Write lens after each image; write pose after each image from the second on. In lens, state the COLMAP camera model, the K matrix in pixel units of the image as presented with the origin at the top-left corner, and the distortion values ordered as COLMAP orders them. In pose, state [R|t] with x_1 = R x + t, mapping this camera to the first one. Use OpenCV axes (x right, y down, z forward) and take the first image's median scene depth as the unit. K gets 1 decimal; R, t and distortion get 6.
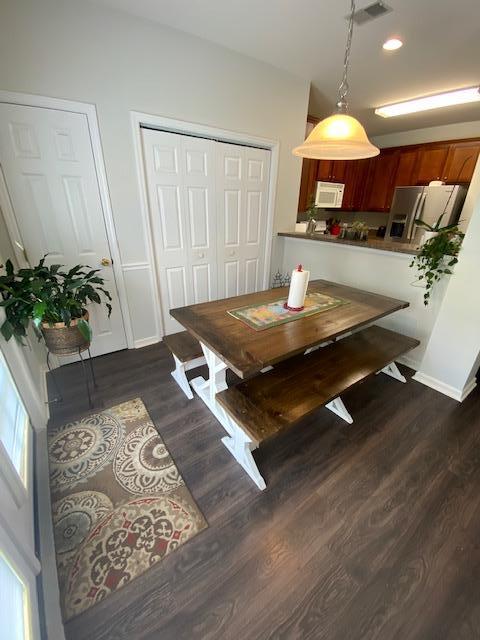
lens RADIAL K [[262.0, 0, 241.6], [0, 262.0, 320.4], [0, 0, 1]] dist [-0.008482, -0.006086]
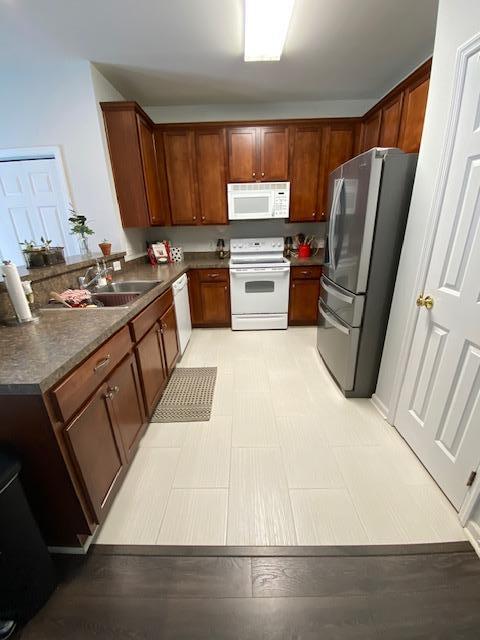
lens RADIAL K [[262.0, 0, 240.8], [0, 262.0, 323.0], [0, 0, 1]] dist [-0.008482, -0.006086]
pose [[0.814793, 0.164016, -0.556068, 0.766974], [-0.197602, 0.980282, -0.000402, -0.160298], [0.545037, 0.110207, 0.831137, 0.452941]]
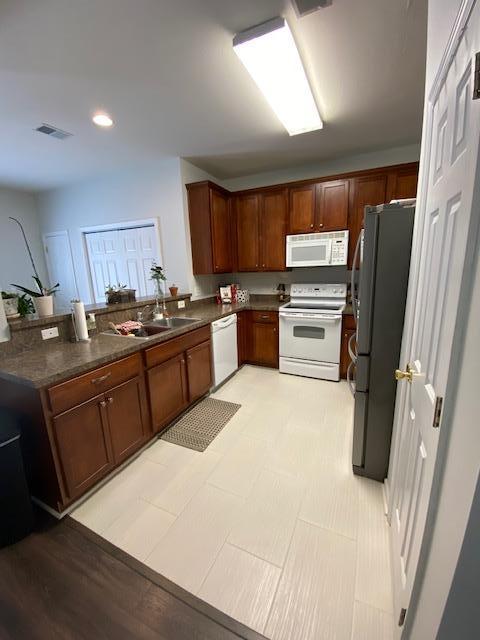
lens RADIAL K [[262.0, 0, 242.8], [0, 262.0, 321.2], [0, 0, 1]] dist [-0.008482, -0.006086]
pose [[0.487583, 0.141627, -0.861513, 0.914947], [-0.320679, 0.946836, -0.025838, -0.223173], [0.812051, 0.288867, 0.507078, 0.558308]]
